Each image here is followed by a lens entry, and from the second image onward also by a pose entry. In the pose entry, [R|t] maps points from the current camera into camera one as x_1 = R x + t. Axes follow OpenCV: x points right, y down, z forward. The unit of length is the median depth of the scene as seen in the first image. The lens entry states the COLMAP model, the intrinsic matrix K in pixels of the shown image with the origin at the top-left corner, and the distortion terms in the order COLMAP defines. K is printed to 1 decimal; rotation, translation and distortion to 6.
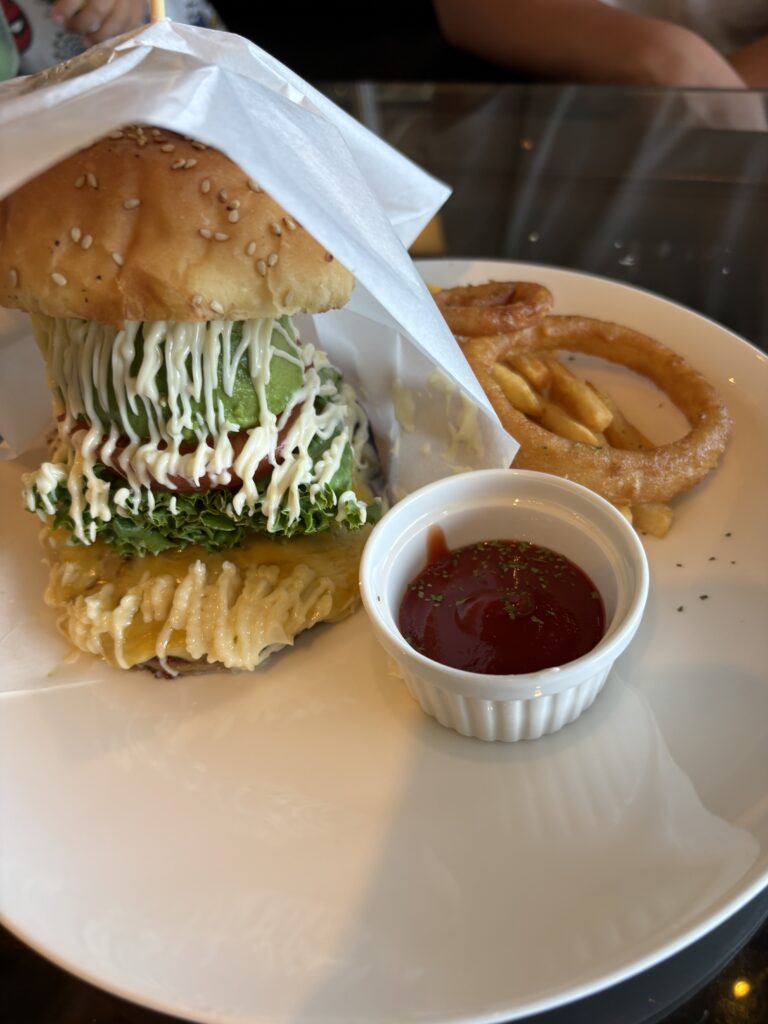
lens RADIAL K [[765.8, 0, 384.0], [0, 765.8, 513.7], [0, 0, 1]] dist [0.000670, -0.002200]
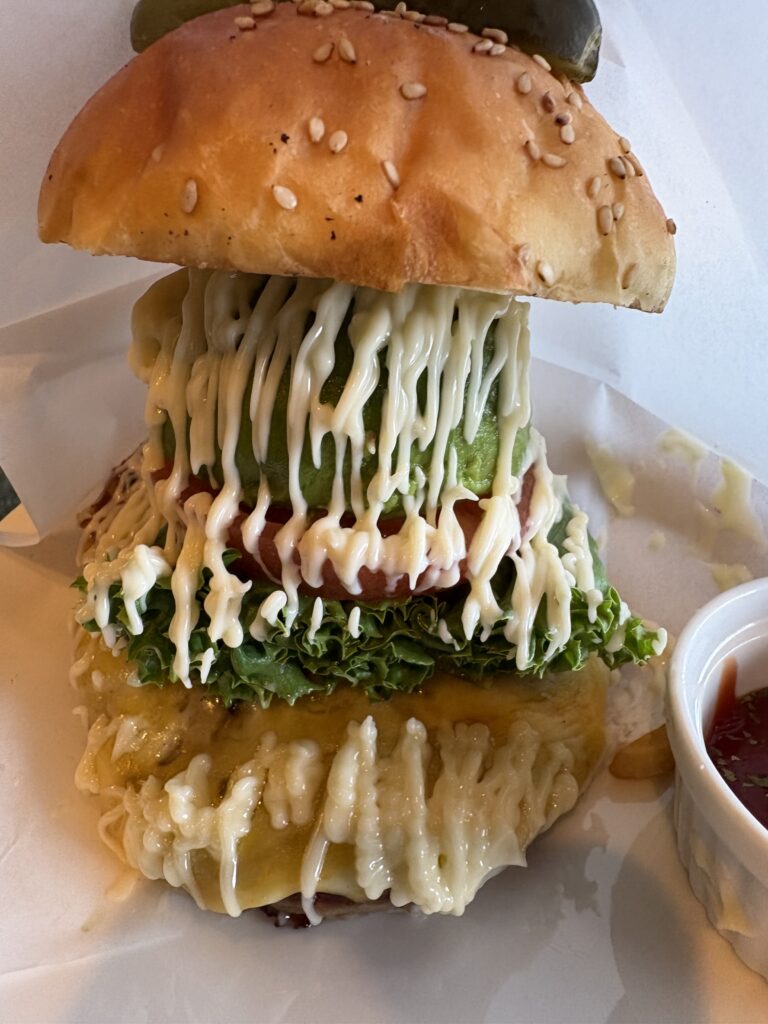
lens RADIAL K [[748.6, 0, 385.7], [0, 748.6, 472.9], [0, 0, 1]] dist [0.051479, -0.070046]
pose [[0.992755, 0.037450, 0.114170, -0.323328], [-0.012753, 0.977661, -0.209803, -0.001840], [-0.119476, 0.206827, 0.971055, 0.405871]]
